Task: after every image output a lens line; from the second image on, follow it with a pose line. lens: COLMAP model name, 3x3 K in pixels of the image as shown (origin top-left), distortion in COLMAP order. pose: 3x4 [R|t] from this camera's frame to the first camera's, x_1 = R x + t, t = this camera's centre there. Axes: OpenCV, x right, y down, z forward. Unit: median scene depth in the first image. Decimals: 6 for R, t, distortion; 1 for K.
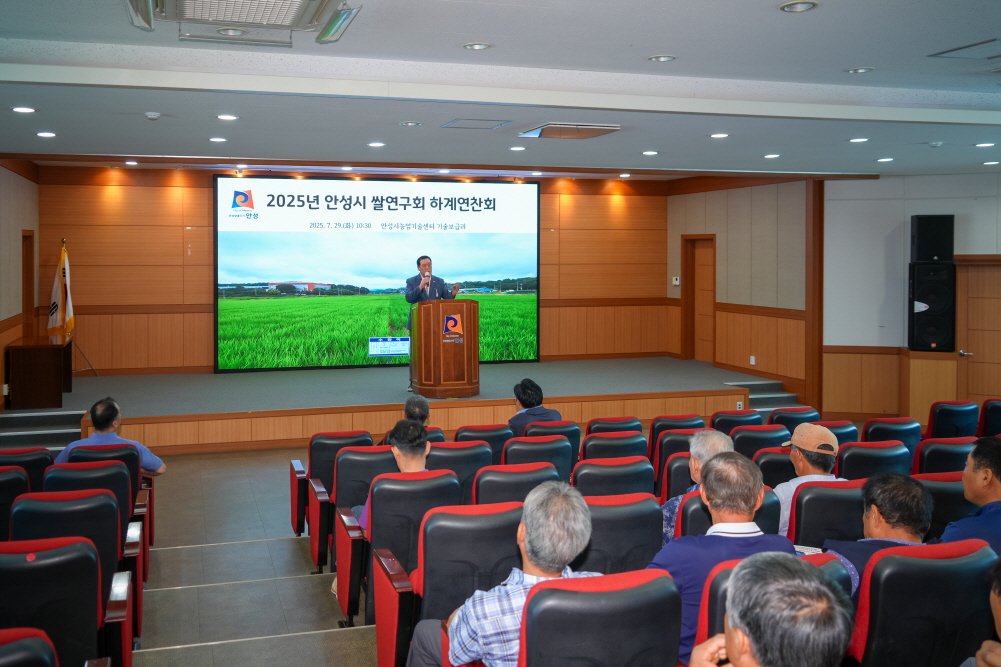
lens RADIAL K [[888.6, 0, 412.6], [0, 888.6, 289.5], [0, 0, 1]] dist [0.021570, 0.000369]
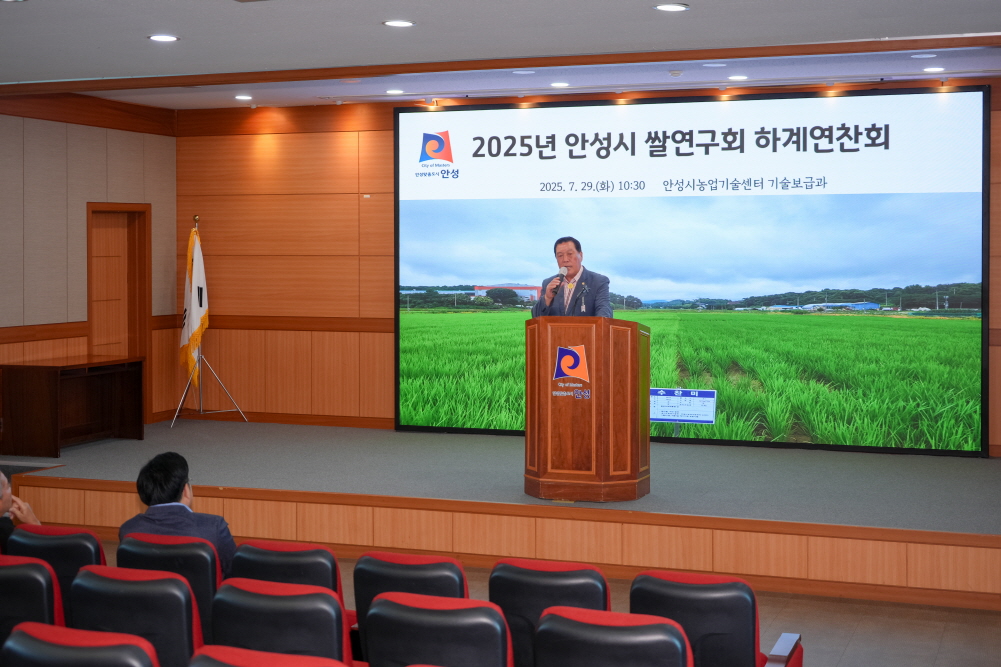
lens RADIAL K [[1478.6, 0, 528.2], [0, 1478.6, 309.0], [0, 0, 1]] dist [0.010352, 0.000000]
pose [[0.814906, 0.022410, -0.579160, 0.434195], [-0.022793, 0.999718, 0.006612, 0.000784], [0.579145, 0.007813, 0.815187, 0.211592]]
